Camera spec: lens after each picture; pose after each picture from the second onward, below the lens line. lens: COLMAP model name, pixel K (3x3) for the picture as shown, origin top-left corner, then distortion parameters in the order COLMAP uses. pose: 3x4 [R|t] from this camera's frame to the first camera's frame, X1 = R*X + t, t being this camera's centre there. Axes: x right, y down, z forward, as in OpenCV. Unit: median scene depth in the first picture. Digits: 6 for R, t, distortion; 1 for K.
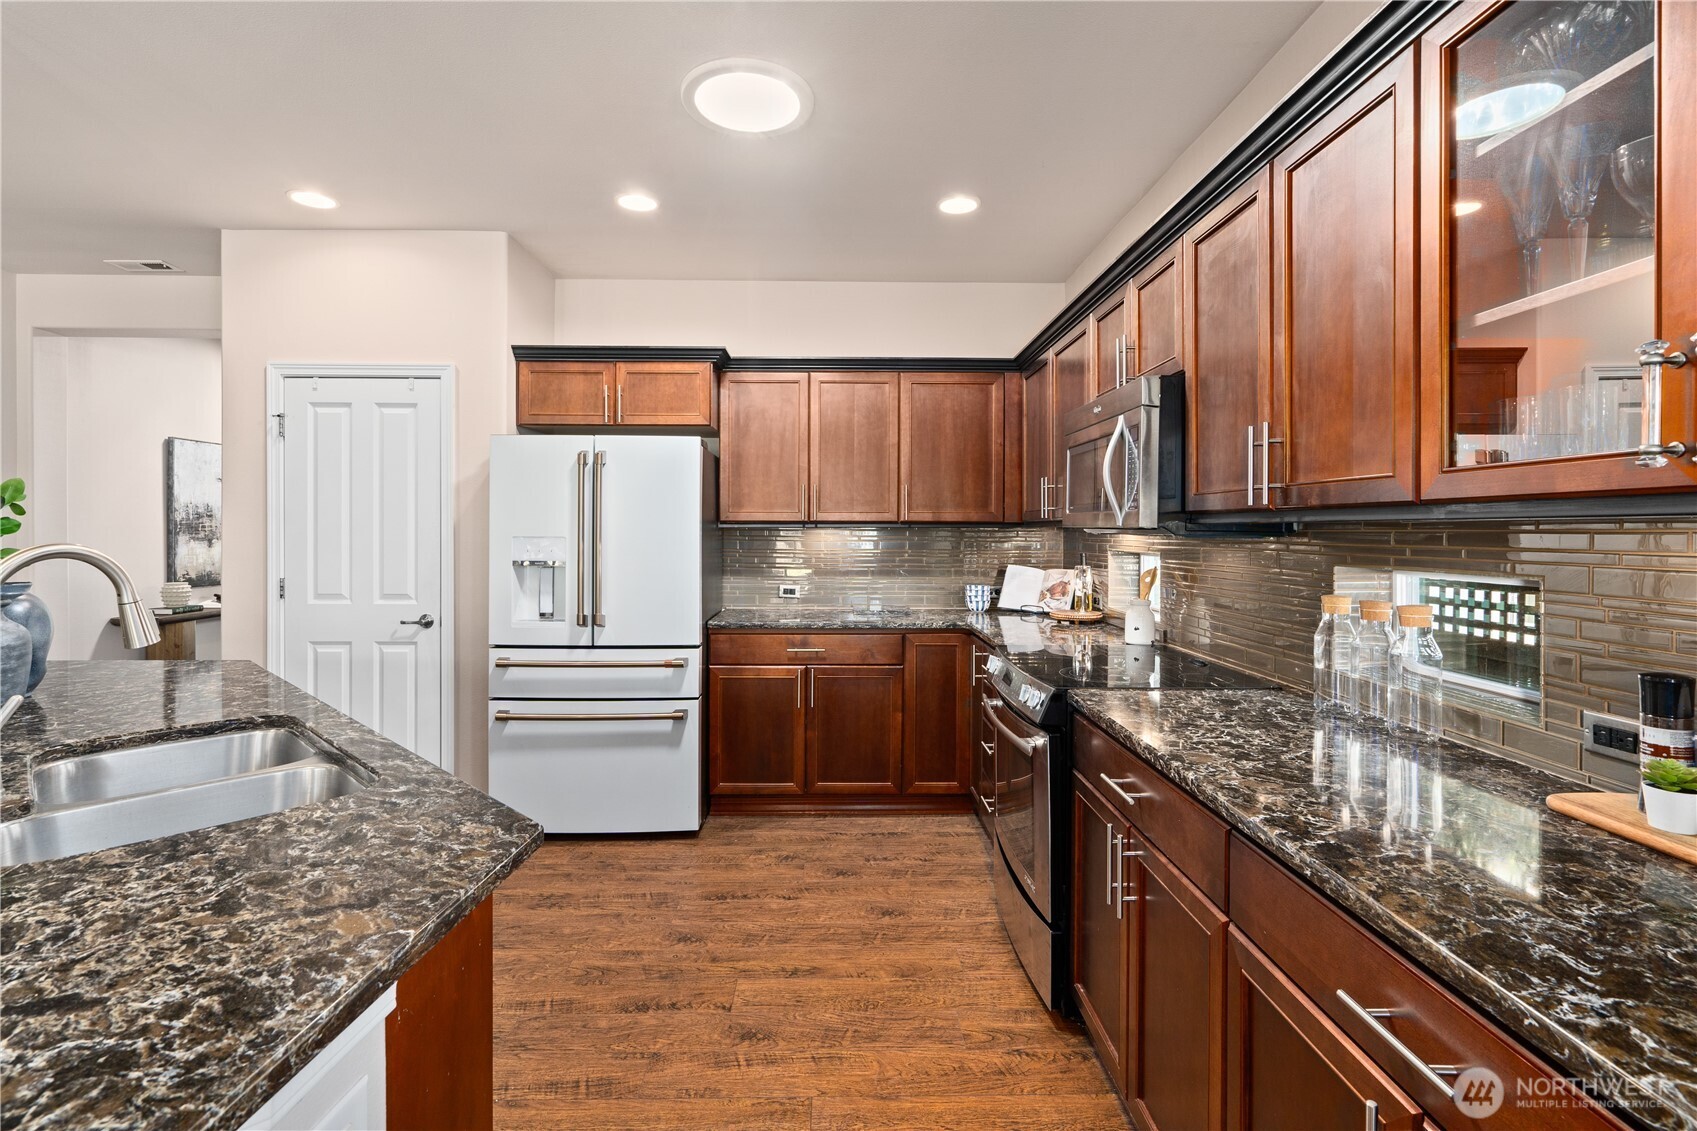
lens RADIAL K [[783.7, 0, 841.0], [0, 783.7, 536.1], [0, 0, 1]] dist [-0.001583, 0.000644]
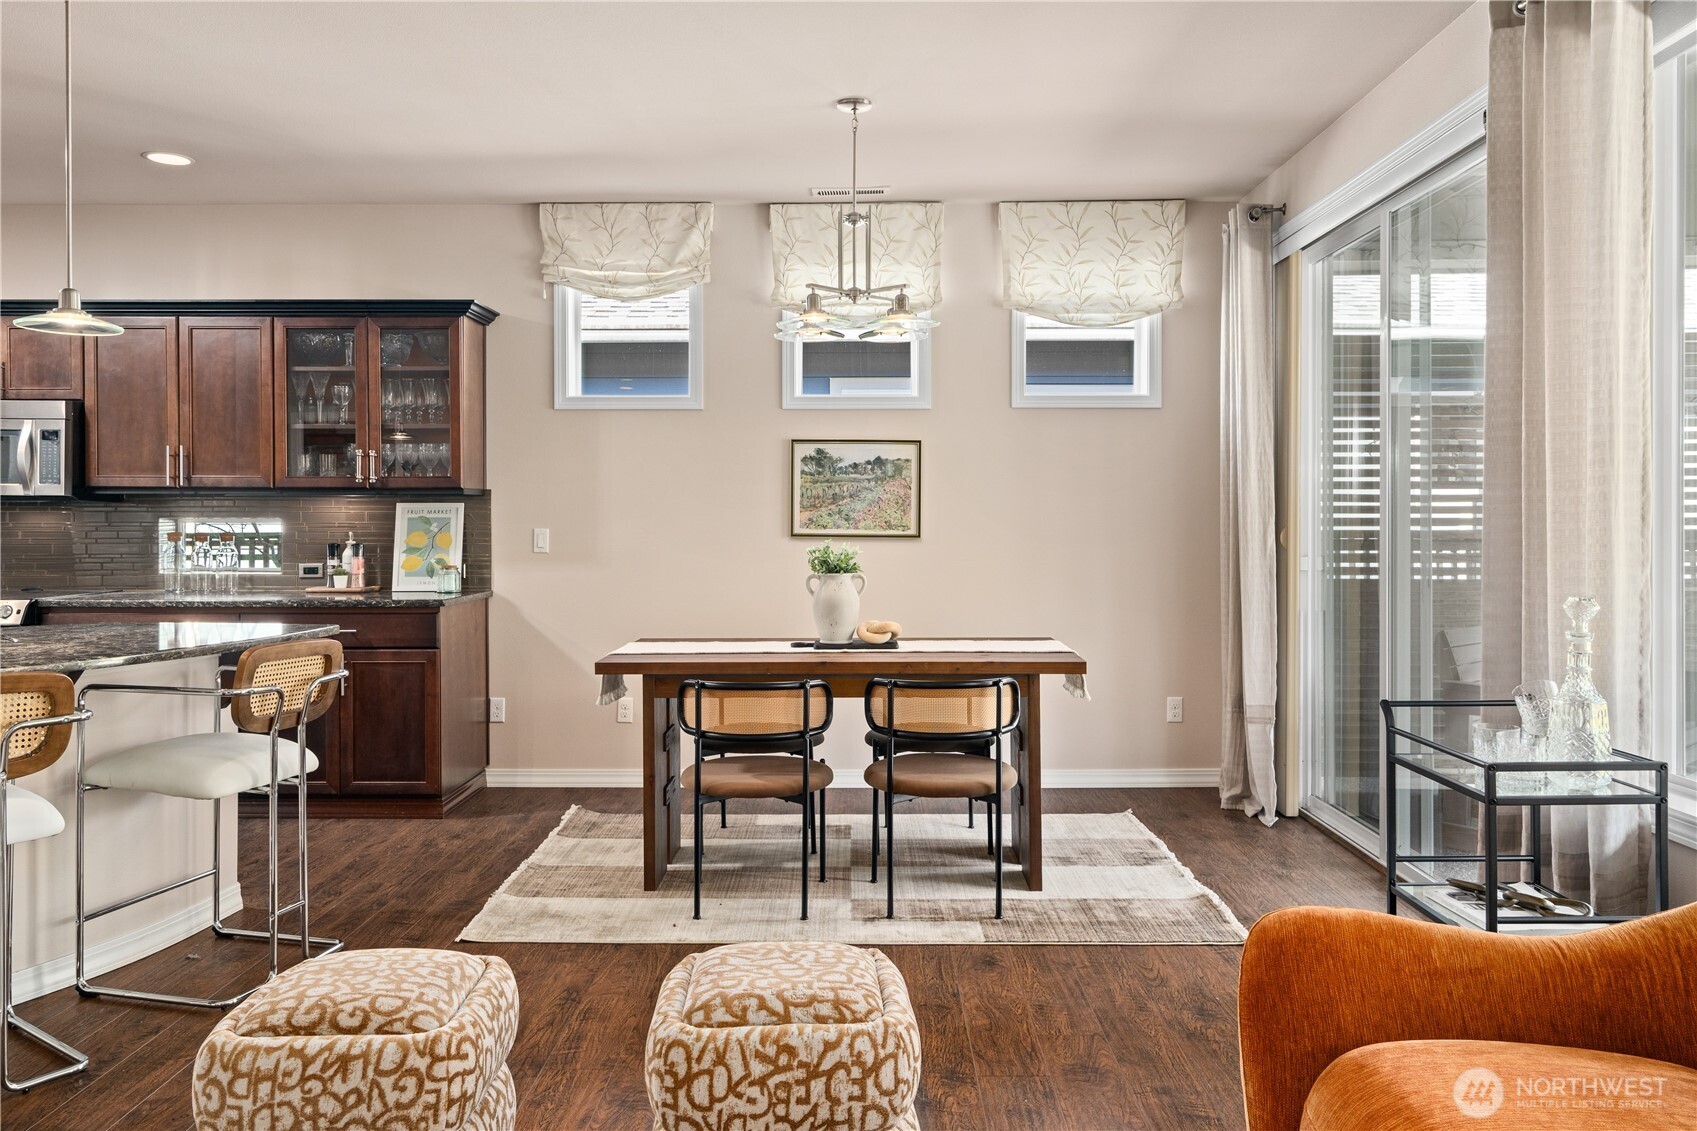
lens RADIAL K [[1224.1, 0, 847.5], [0, 1224.1, 525.4], [0, 0, 1]] dist [0.007505, 0.000807]
pose [[0.036209, -0.009322, 0.999301, -1.210223], [0.007441, 0.999931, 0.009058, 0.023438], [-0.999317, 0.007108, 0.036276, -0.396733]]
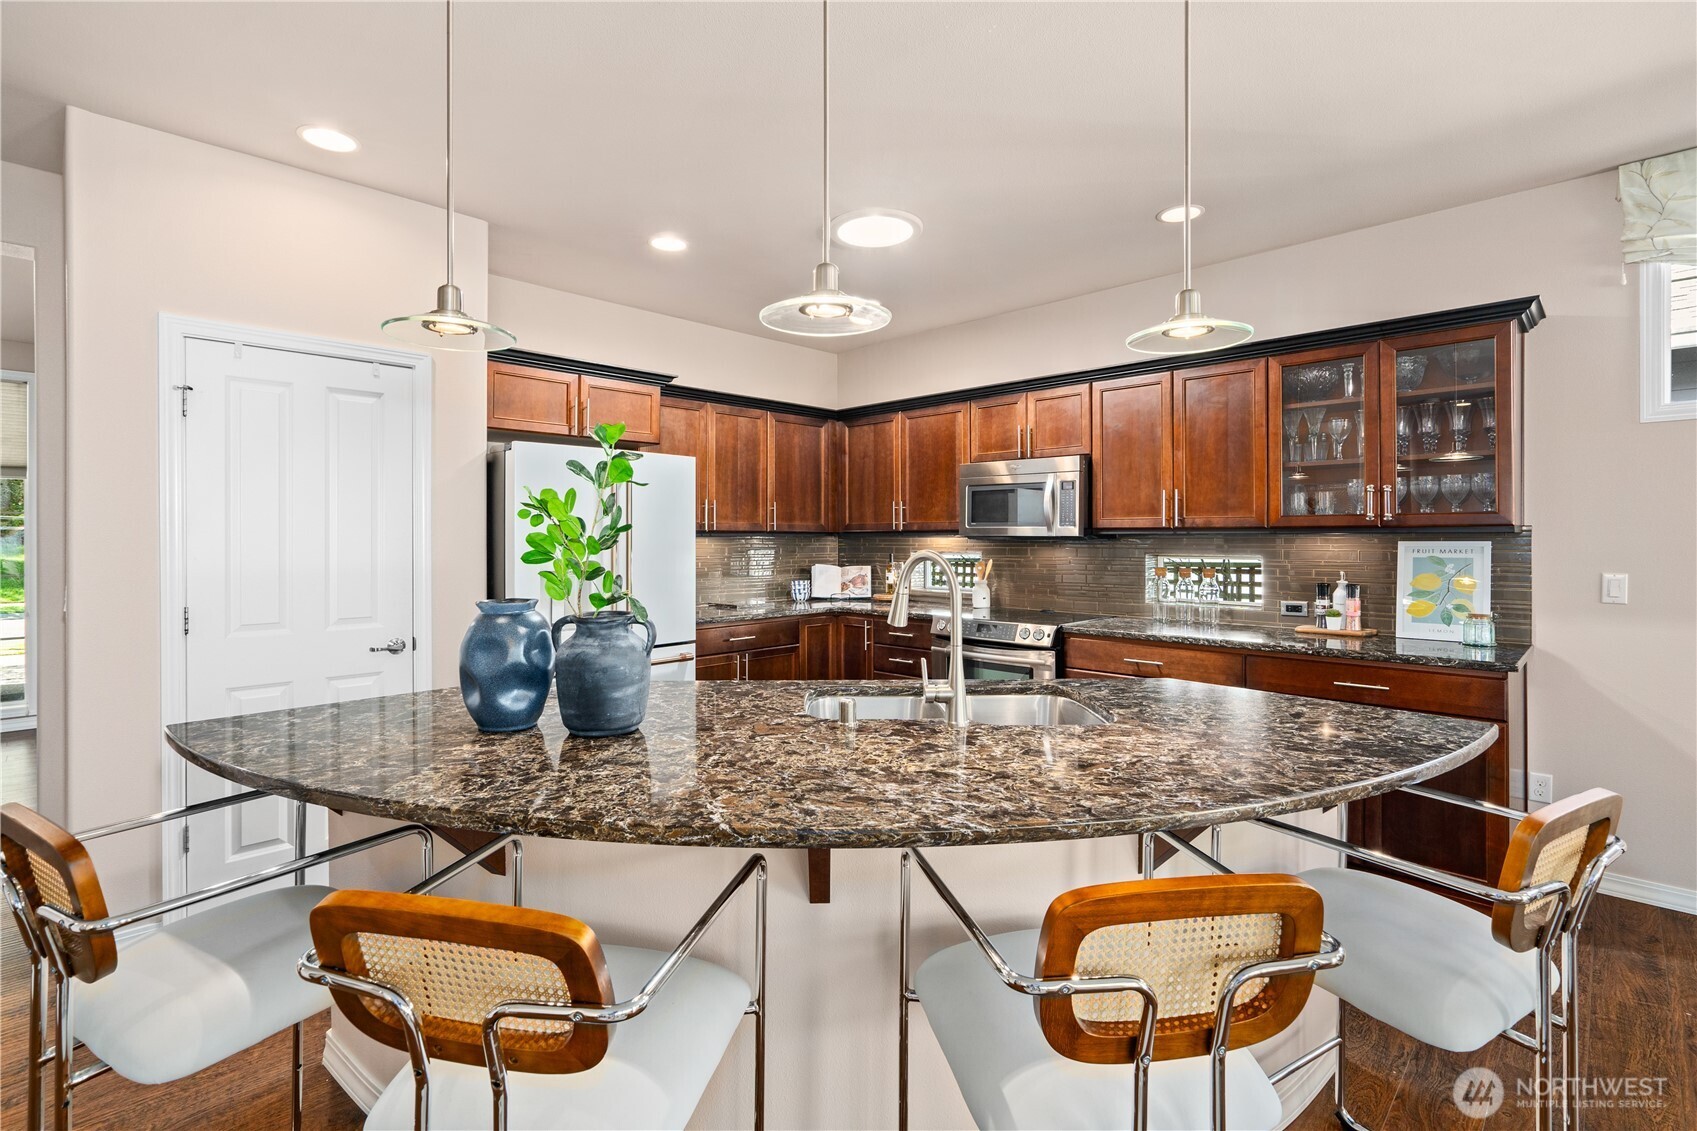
lens RADIAL K [[783.7, 0, 845.3], [0, 783.7, 549.4], [0, 0, 1]] dist [-0.001583, 0.000644]
pose [[0.717882, -0.015262, 0.695998, -0.777955], [0.009827, 0.999882, 0.011789, -0.003534], [-0.696096, -0.001624, 0.717947, 0.030477]]
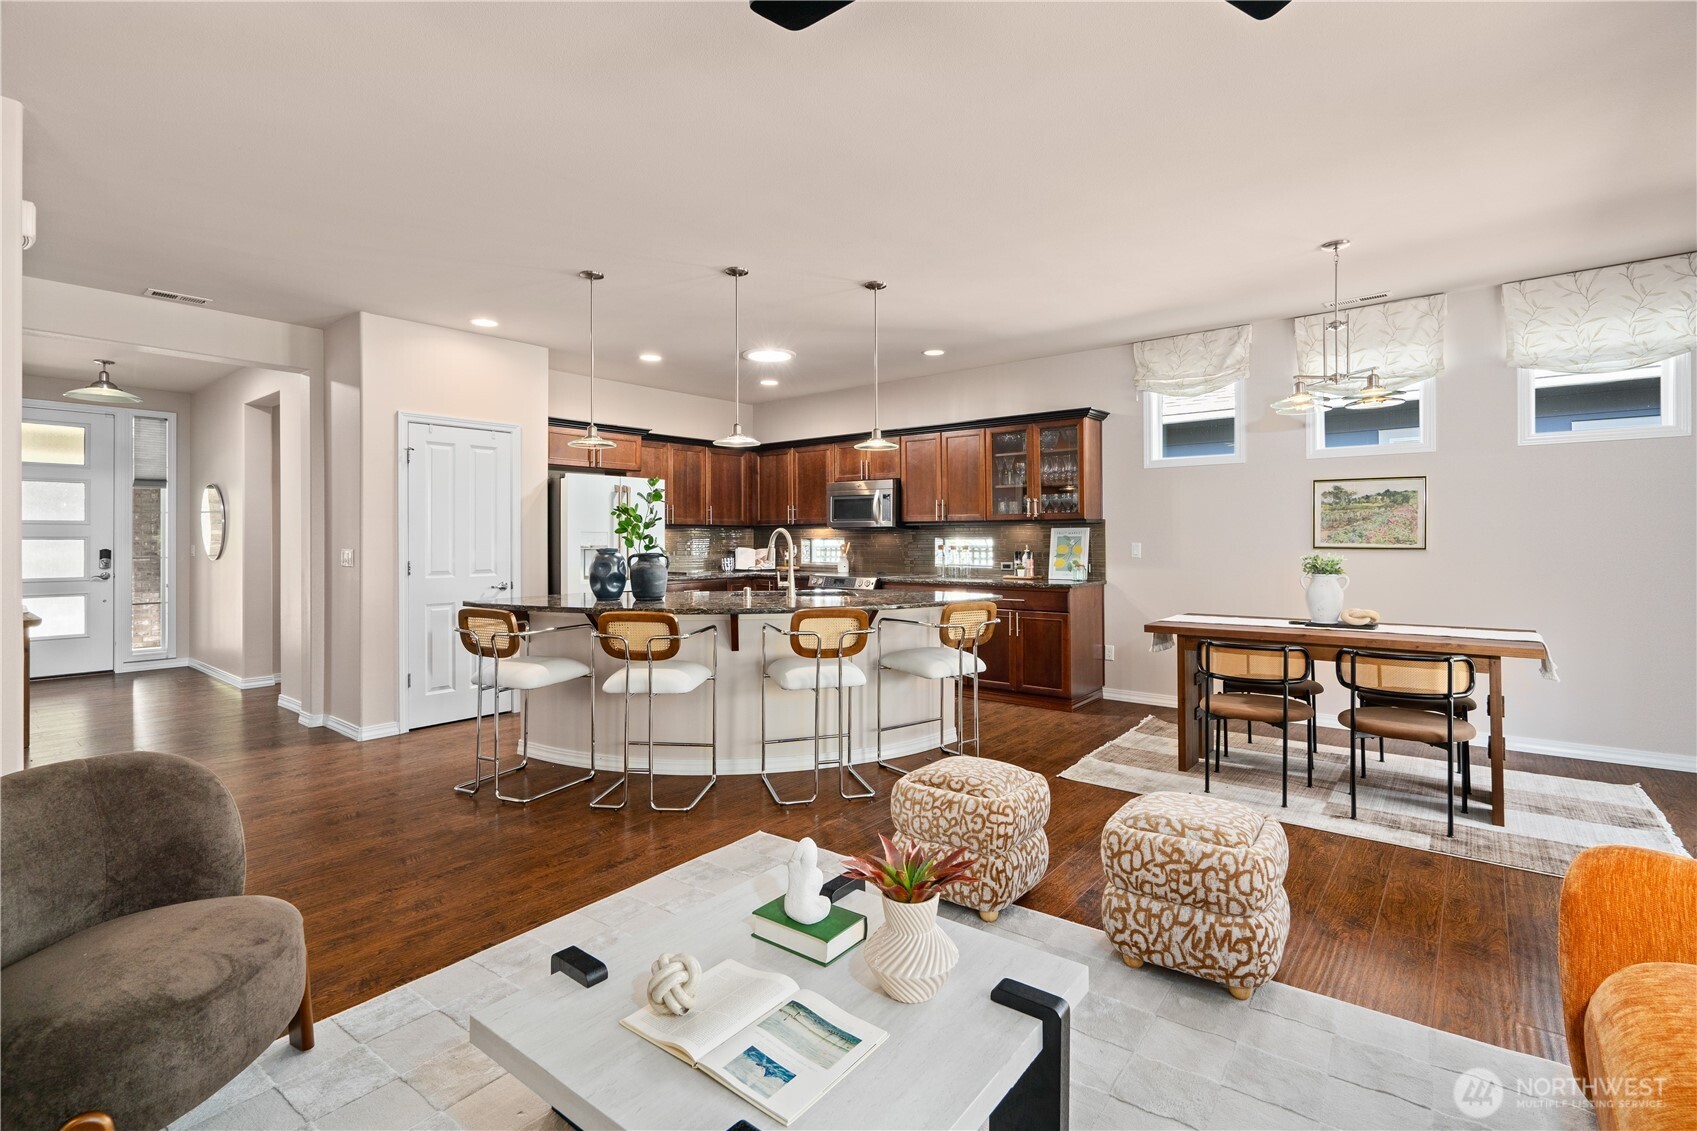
lens RADIAL K [[783.7, 0, 851.5], [0, 783.7, 530.2], [0, 0, 1]] dist [-0.001583, 0.000644]
pose [[0.644716, 0.000100, 0.764423, -1.278896], [0.013351, 0.999846, -0.011392, 0.023195], [-0.764306, 0.017551, 0.644615, -0.546624]]
